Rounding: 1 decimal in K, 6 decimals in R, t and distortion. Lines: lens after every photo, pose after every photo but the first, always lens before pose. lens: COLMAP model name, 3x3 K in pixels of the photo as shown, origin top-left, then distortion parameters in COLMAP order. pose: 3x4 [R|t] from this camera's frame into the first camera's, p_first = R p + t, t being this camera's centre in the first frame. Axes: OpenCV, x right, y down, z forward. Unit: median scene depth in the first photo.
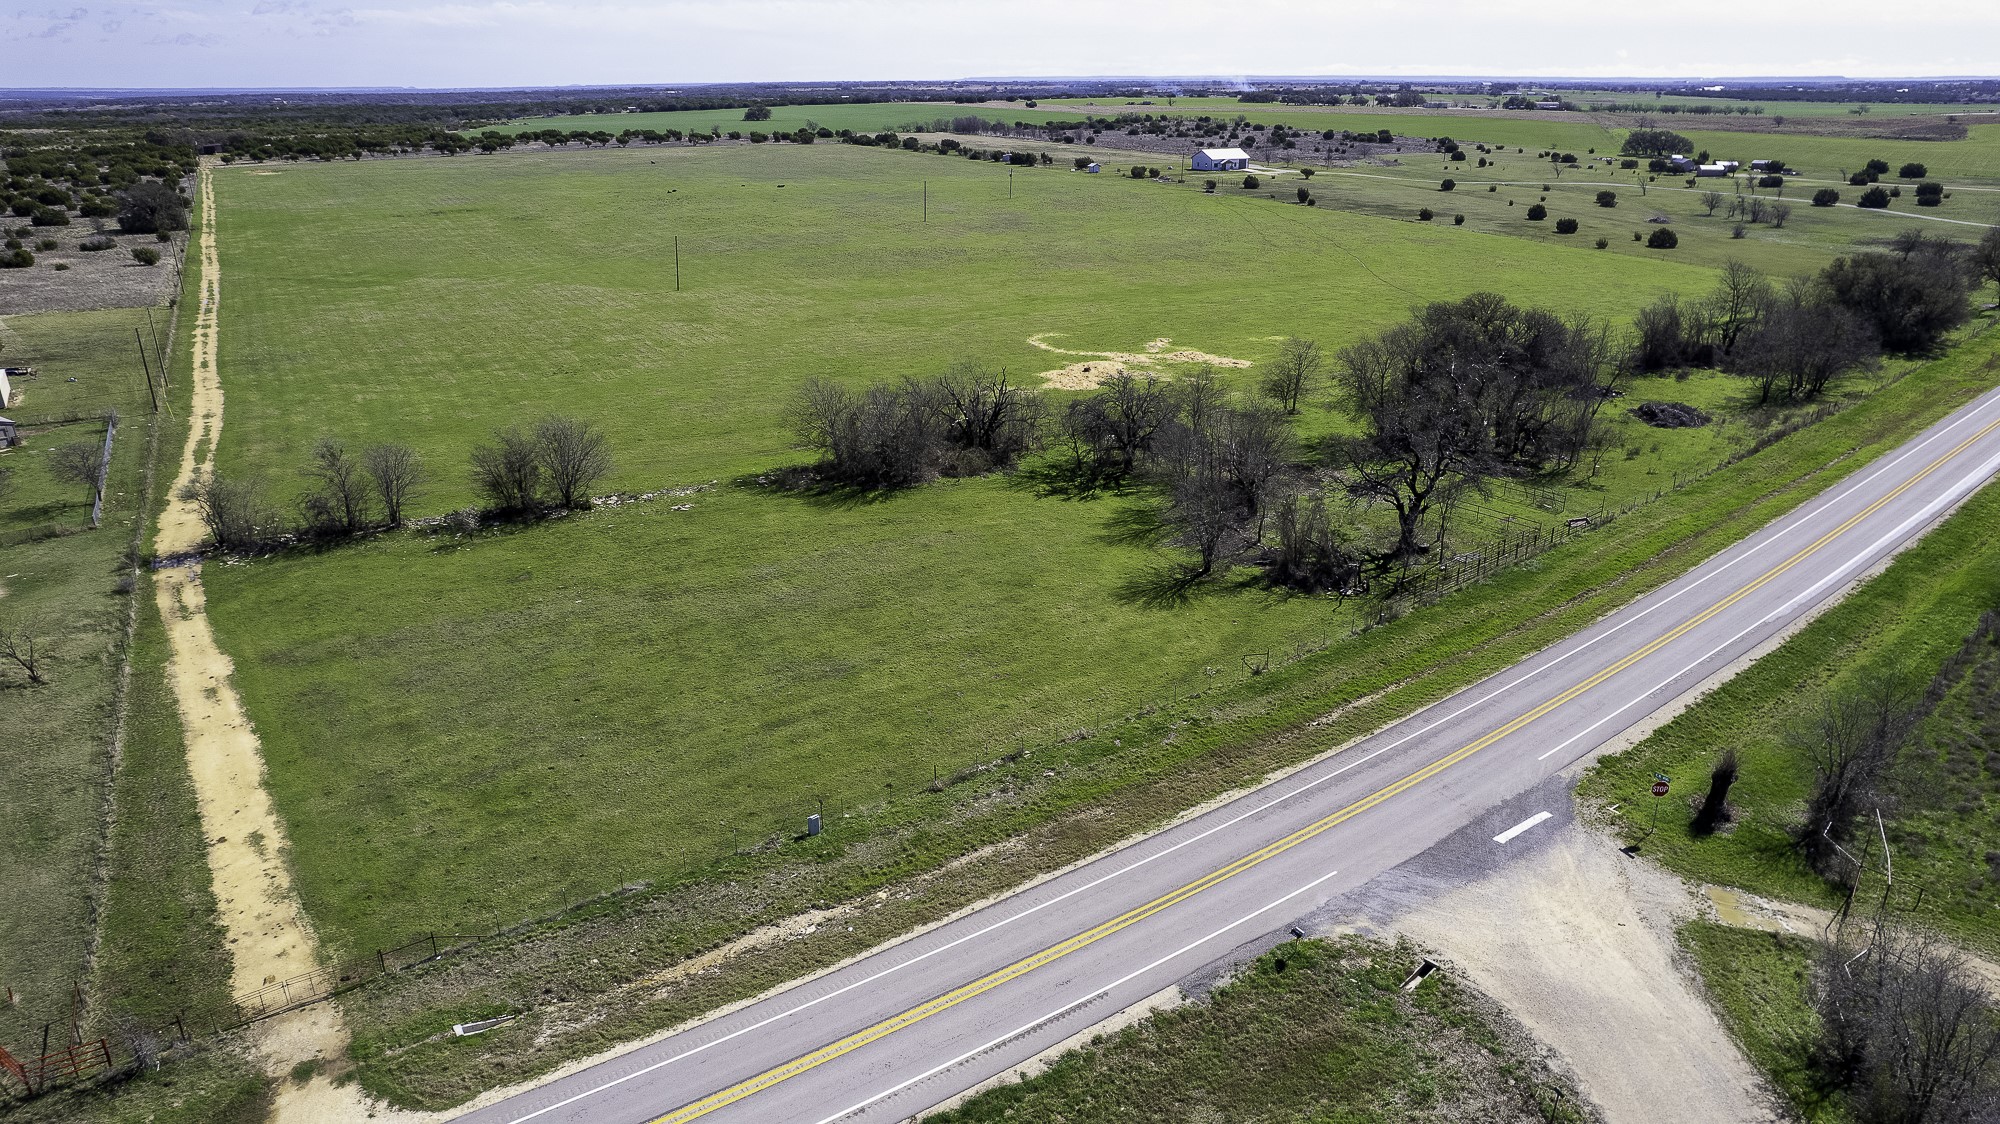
lens RADIAL K [[1289.5, 0, 1010.9], [0, 1289.5, 559.7], [0, 0, 1]] dist [-0.083278, 0.077744]
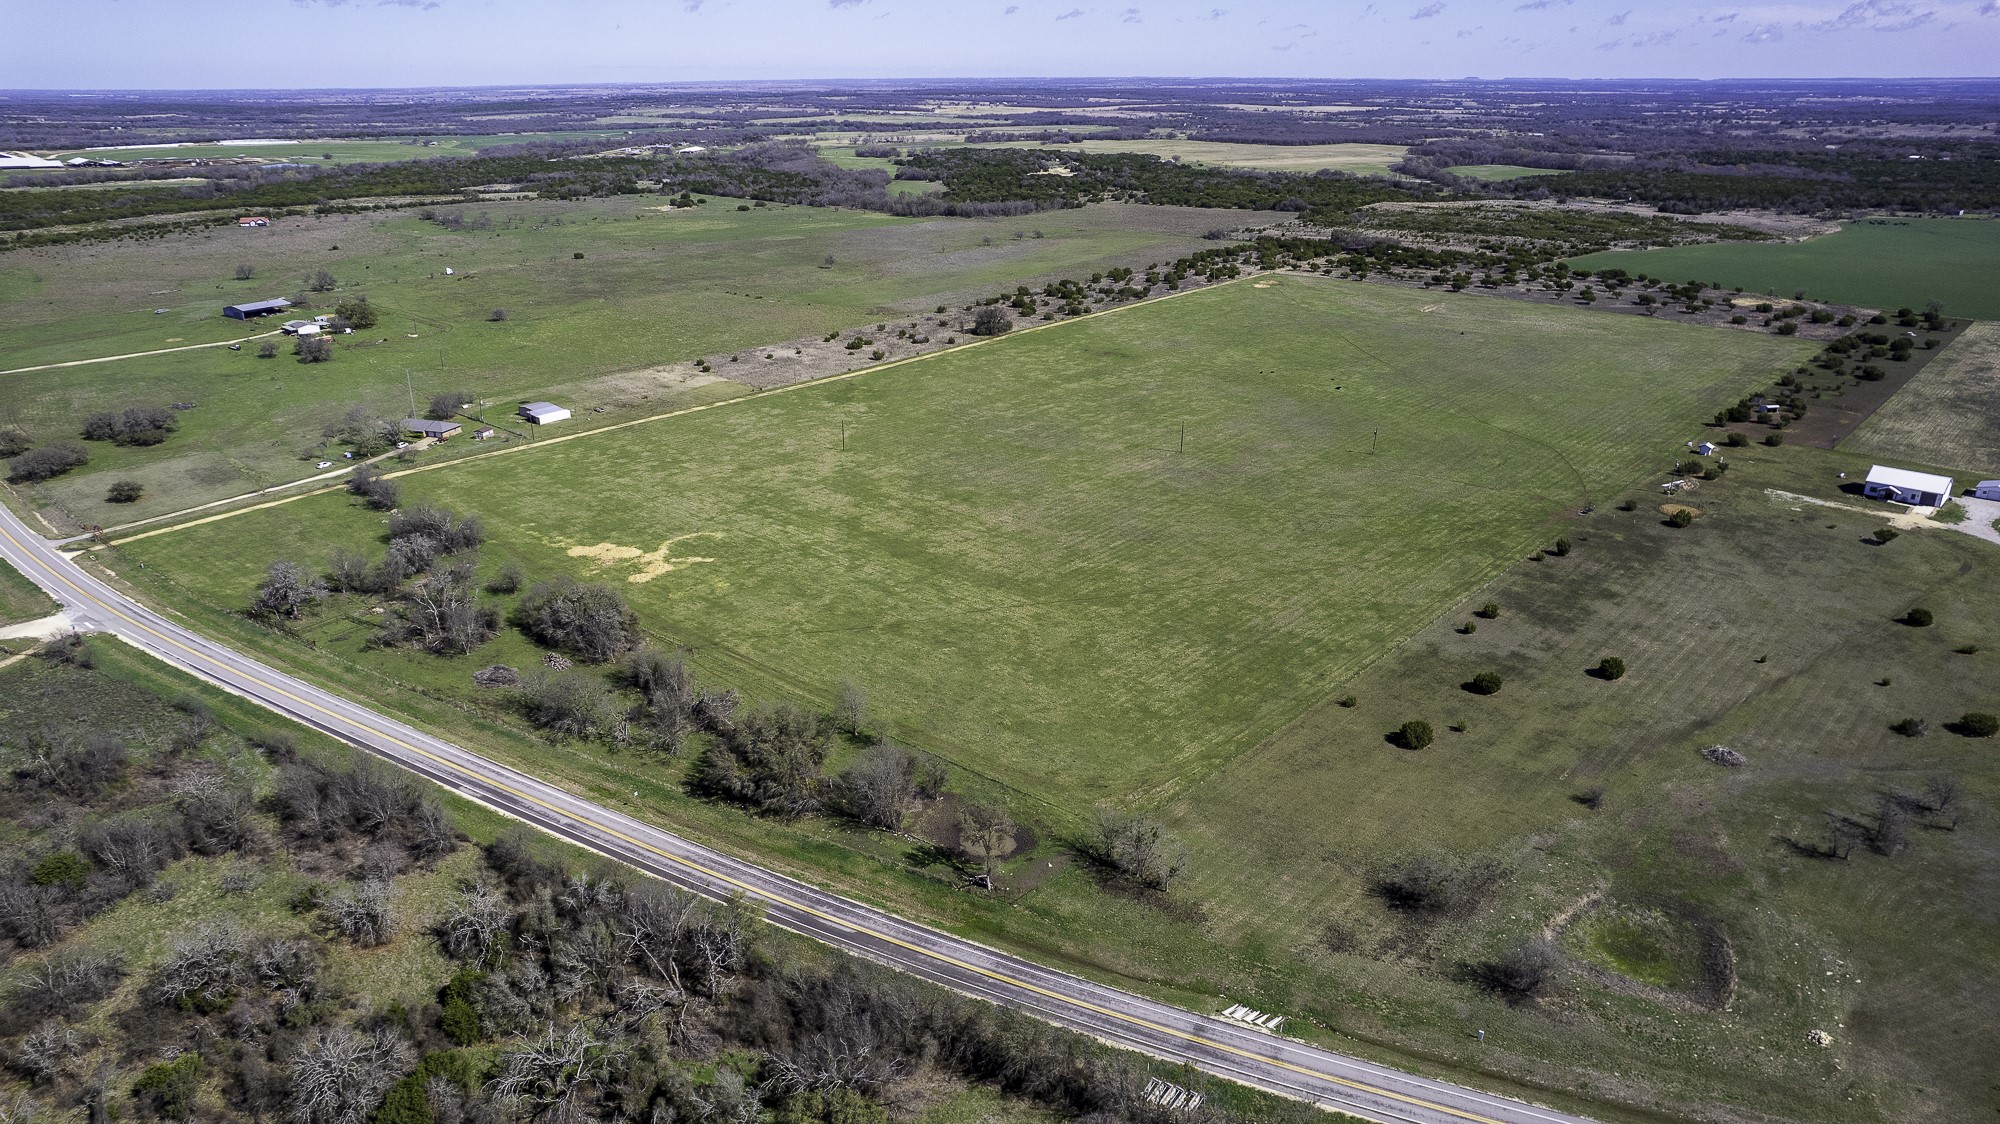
lens RADIAL K [[1289.5, 0, 1010.9], [0, 1289.5, 559.7], [0, 0, 1]] dist [-0.083278, 0.077744]
pose [[0.282174, 0.348469, -0.893839, 3.928300], [-0.333179, 0.909304, 0.249317, -1.638990], [0.899650, 0.227457, 0.372684, 1.696004]]
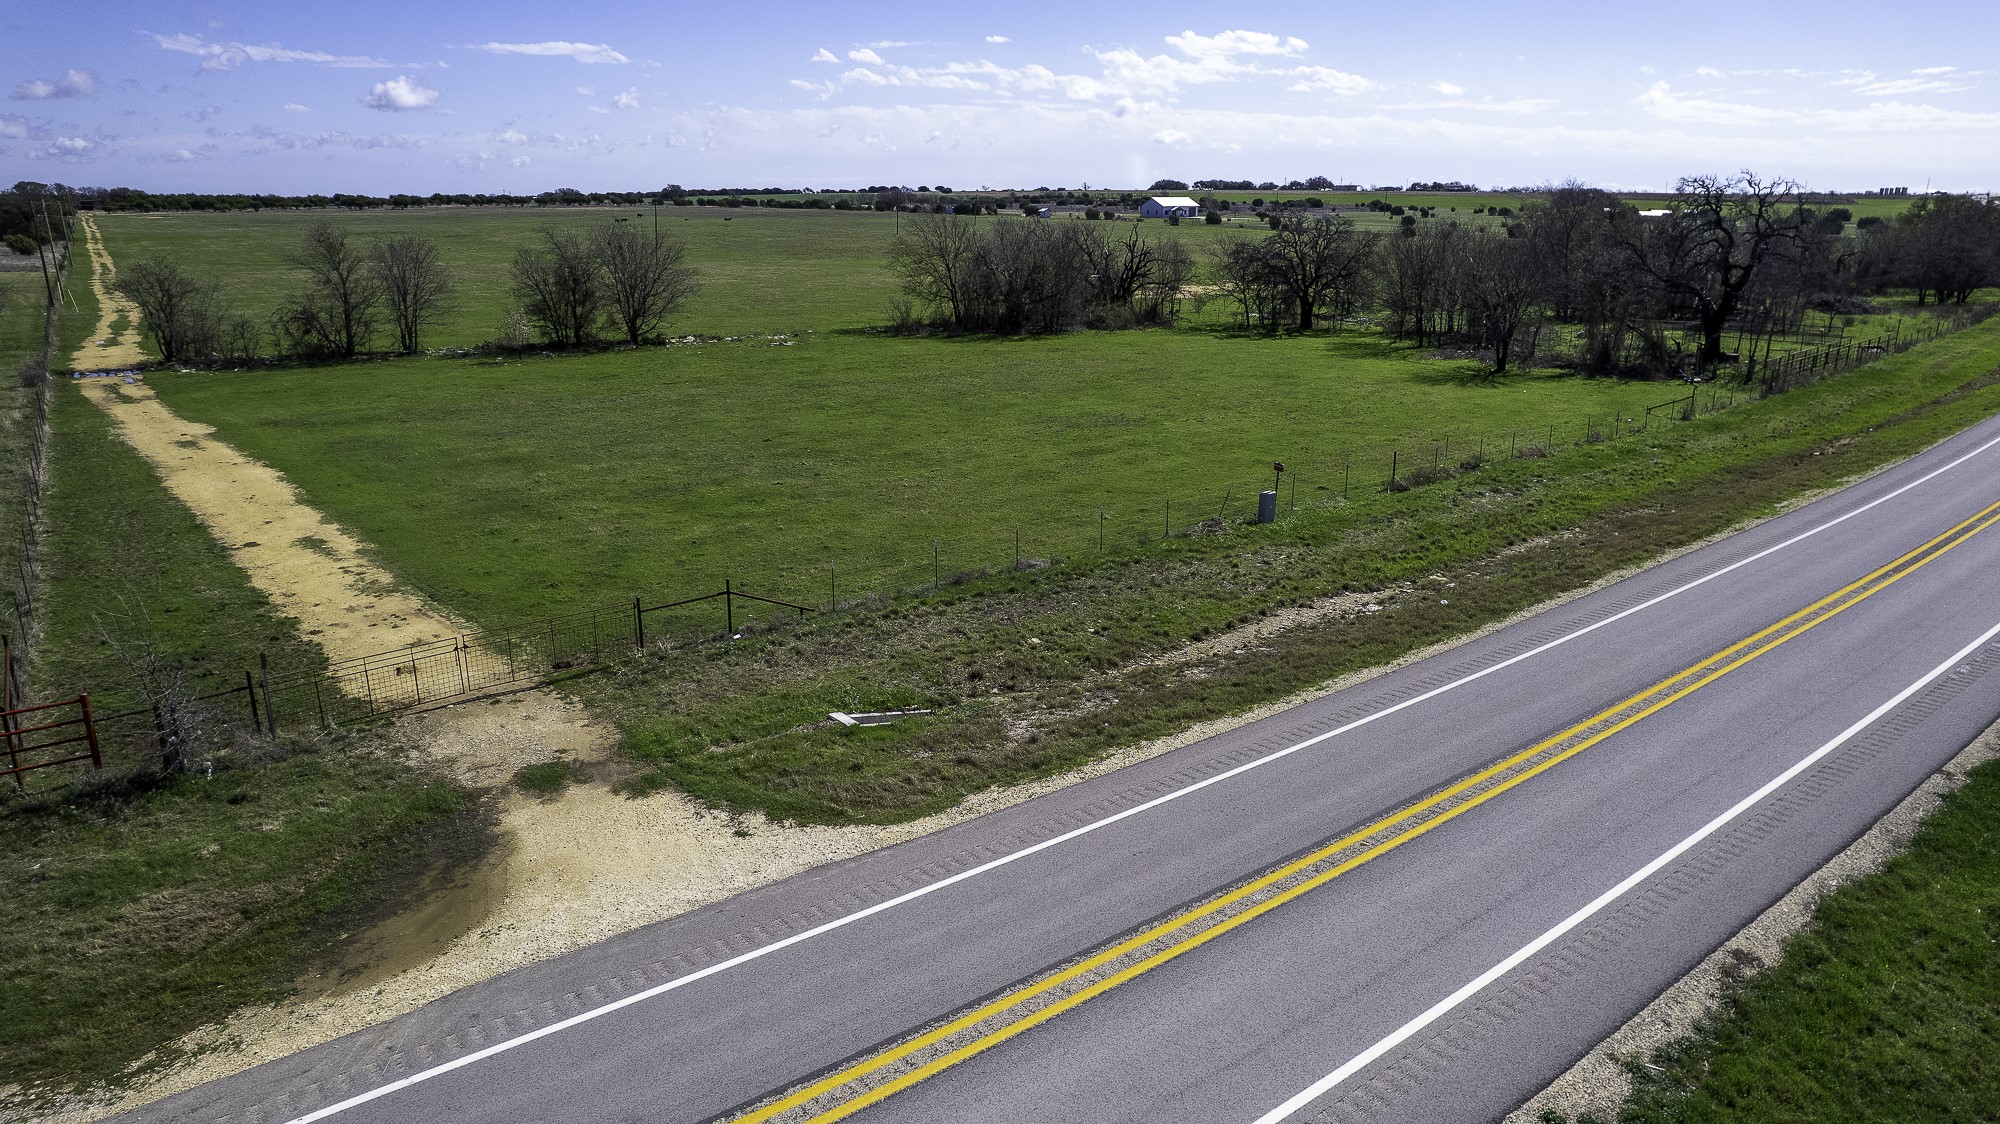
lens RADIAL K [[1289.5, 0, 1010.9], [0, 1289.5, 559.7], [0, 0, 1]] dist [-0.083278, 0.077744]
pose [[0.996647, -0.020782, 0.079142, -0.251640], [0.027566, 0.995946, -0.085624, 0.217701], [-0.077042, 0.087519, 0.993179, 0.312699]]
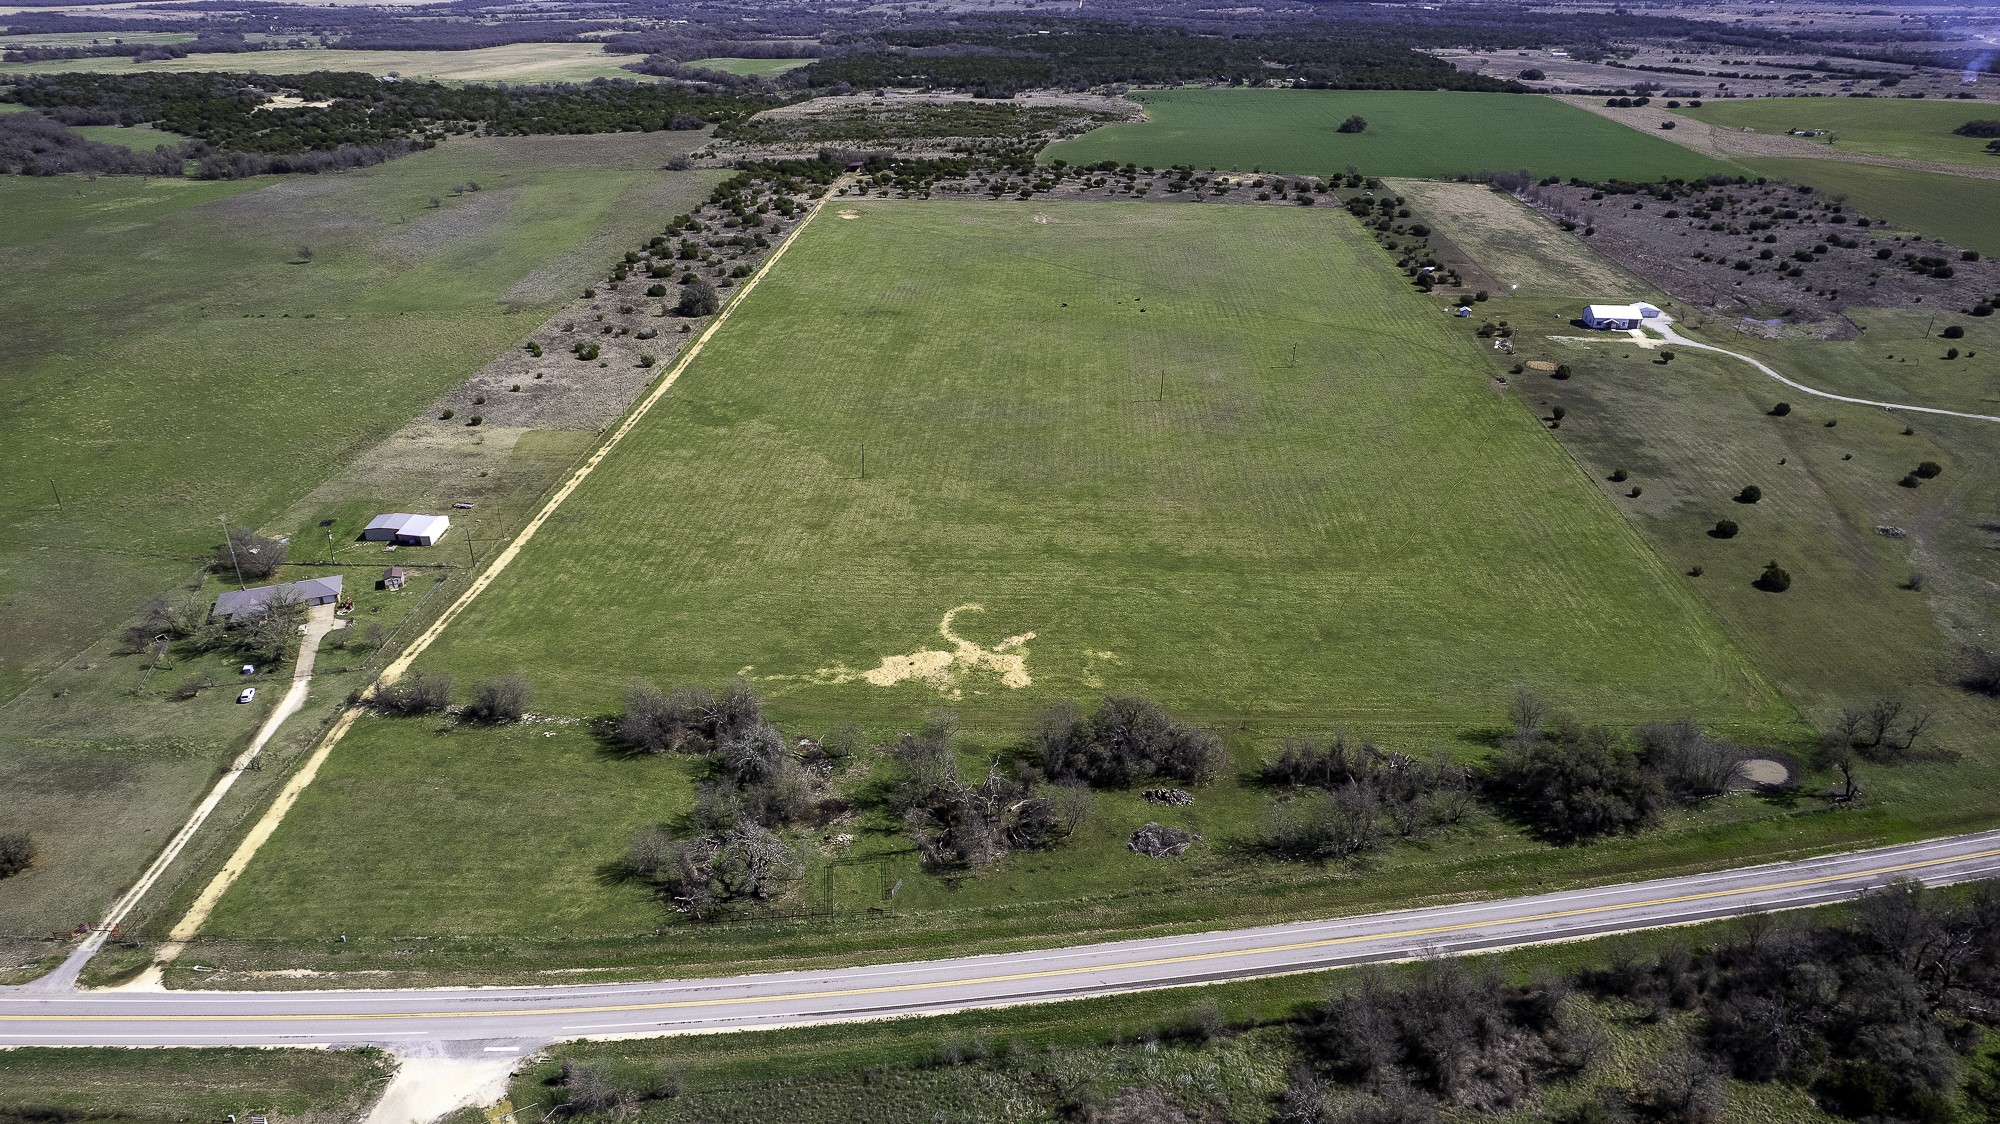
lens RADIAL K [[1289.5, 0, 1010.9], [0, 1289.5, 559.7], [0, 0, 1]] dist [-0.083278, 0.077744]
pose [[0.833355, 0.246772, -0.494595, 1.795581], [-0.198973, 0.968751, 0.148091, -1.048244], [0.515684, -0.025001, 0.856414, -0.500130]]
